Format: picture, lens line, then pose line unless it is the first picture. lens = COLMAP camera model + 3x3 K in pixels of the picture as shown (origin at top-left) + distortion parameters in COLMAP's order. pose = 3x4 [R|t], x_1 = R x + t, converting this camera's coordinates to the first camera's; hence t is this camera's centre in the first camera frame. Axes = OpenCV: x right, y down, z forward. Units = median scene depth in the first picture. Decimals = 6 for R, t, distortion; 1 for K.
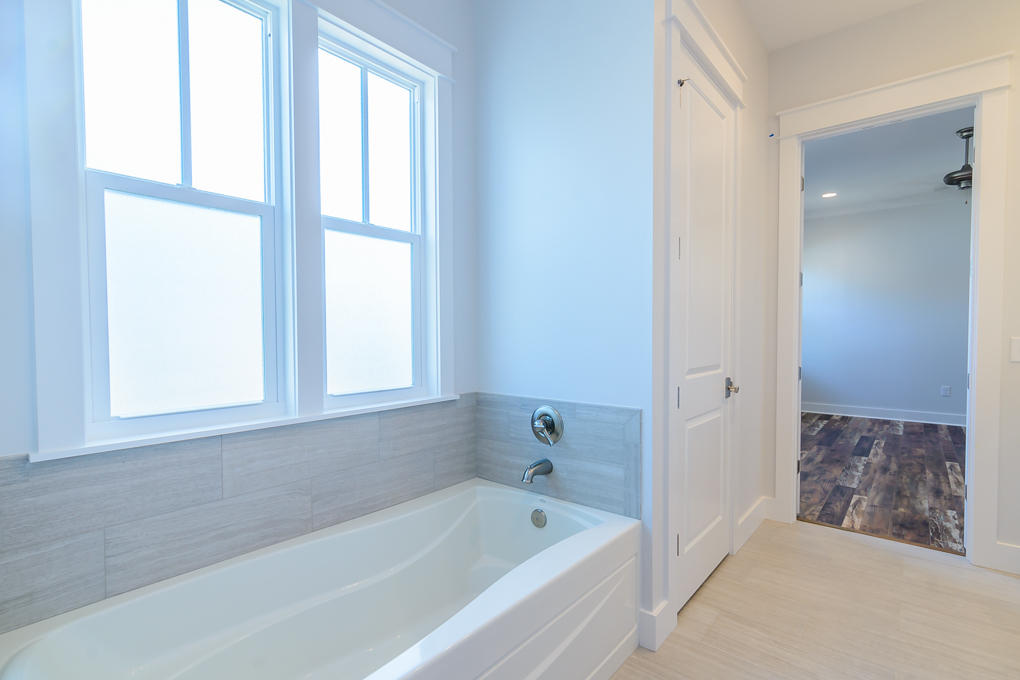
lens RADIAL K [[502.2, 0, 506.2], [0, 502.2, 347.8], [0, 0, 1]] dist [-0.011811, -0.002669]
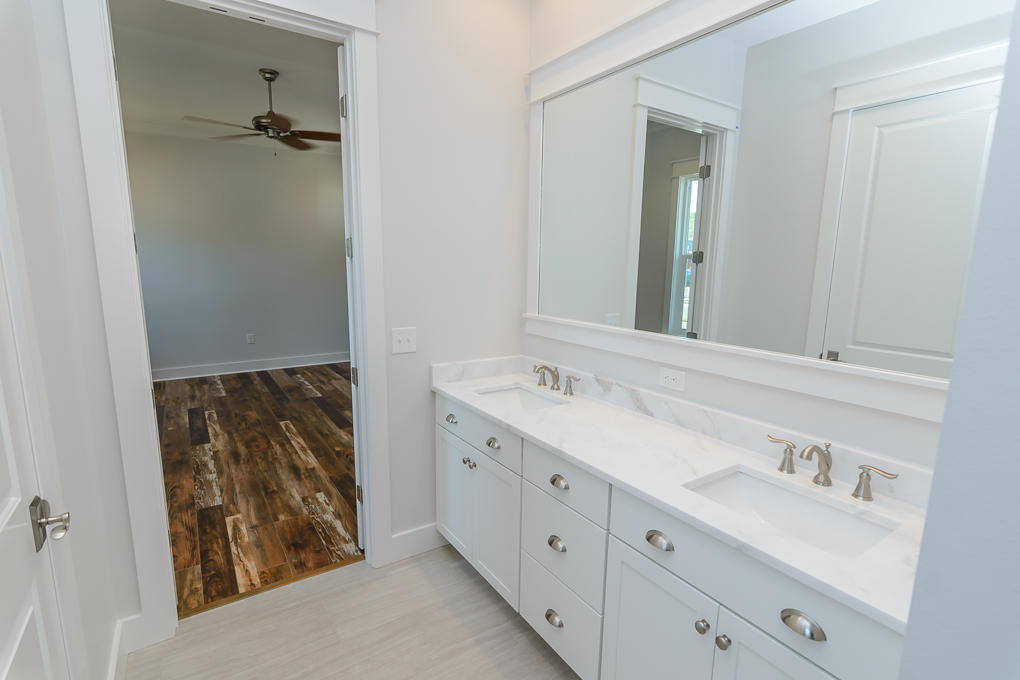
lens RADIAL K [[502.2, 0, 511.1], [0, 502.2, 355.7], [0, 0, 1]] dist [-0.011811, -0.002669]
pose [[0.299226, -0.164699, 0.939860, 0.130657], [0.013639, 0.985628, 0.168377, -0.084987], [-0.954085, -0.037564, 0.297172, 0.339213]]
